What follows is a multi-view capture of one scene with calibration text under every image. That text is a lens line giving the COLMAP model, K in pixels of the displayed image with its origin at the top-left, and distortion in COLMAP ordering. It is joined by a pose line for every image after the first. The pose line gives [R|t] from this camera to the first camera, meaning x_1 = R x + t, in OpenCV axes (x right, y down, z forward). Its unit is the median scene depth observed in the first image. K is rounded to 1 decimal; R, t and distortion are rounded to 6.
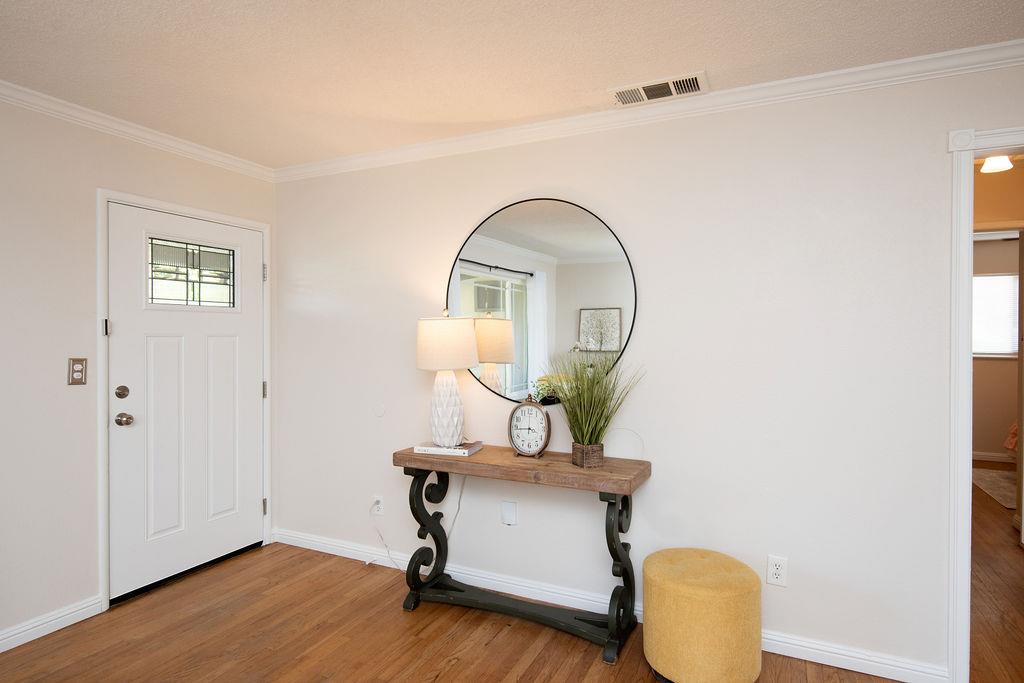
lens RADIAL K [[564.8, 0, 514.3], [0, 564.8, 339.2], [0, 0, 1]] dist [0.017141, 0.000317]
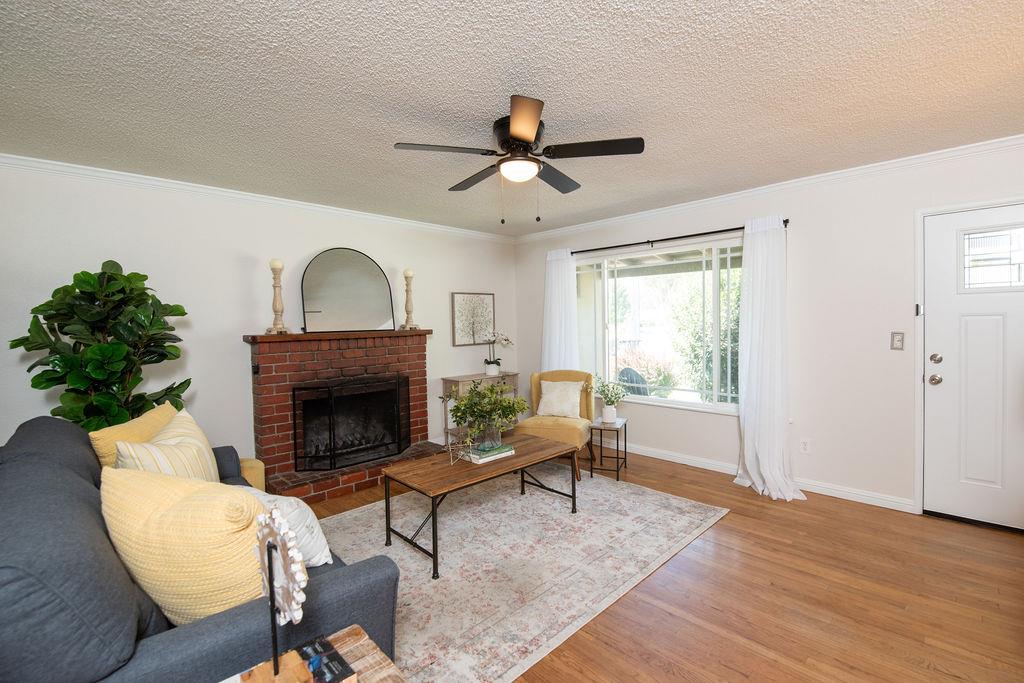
lens RADIAL K [[446.3, 0, 517.1], [0, 446.3, 340.8], [0, 0, 1]] dist [0.002792, -0.009294]
pose [[-0.335939, 0.038797, -0.941084, 0.620220], [0.011050, 0.999245, 0.037250, 0.002481], [0.941819, 0.002114, -0.336114, 0.449713]]
